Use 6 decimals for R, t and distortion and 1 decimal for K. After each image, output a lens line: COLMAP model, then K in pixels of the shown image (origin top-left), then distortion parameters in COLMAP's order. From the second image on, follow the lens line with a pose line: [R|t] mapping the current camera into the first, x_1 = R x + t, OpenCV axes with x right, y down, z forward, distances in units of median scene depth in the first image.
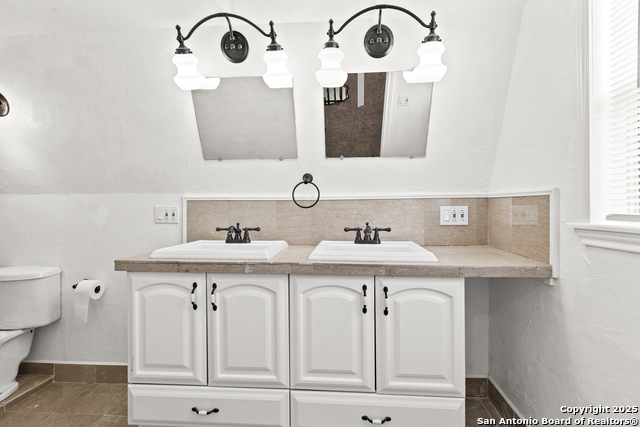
lens RADIAL K [[292.4, 0, 323.6], [0, 292.4, 213.4], [0, 0, 1]] dist [0.005989, -0.000738]
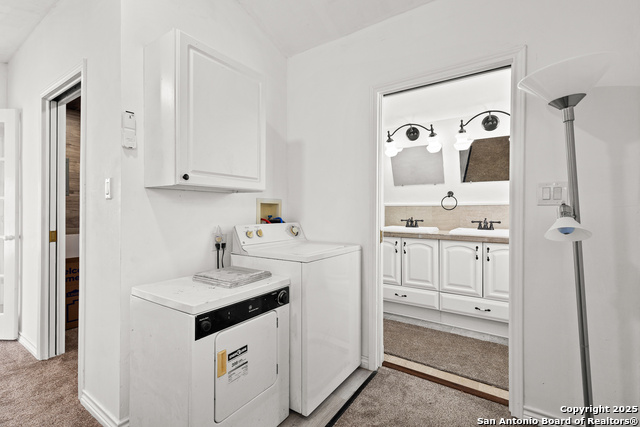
lens RADIAL K [[292.4, 0, 319.3], [0, 292.4, 212.2], [0, 0, 1]] dist [0.005989, -0.000738]
pose [[0.872747, 0.006434, -0.488131, 0.155461], [-0.010693, 0.999925, -0.005938, 0.018837], [0.488056, 0.010402, 0.872750, -1.253159]]
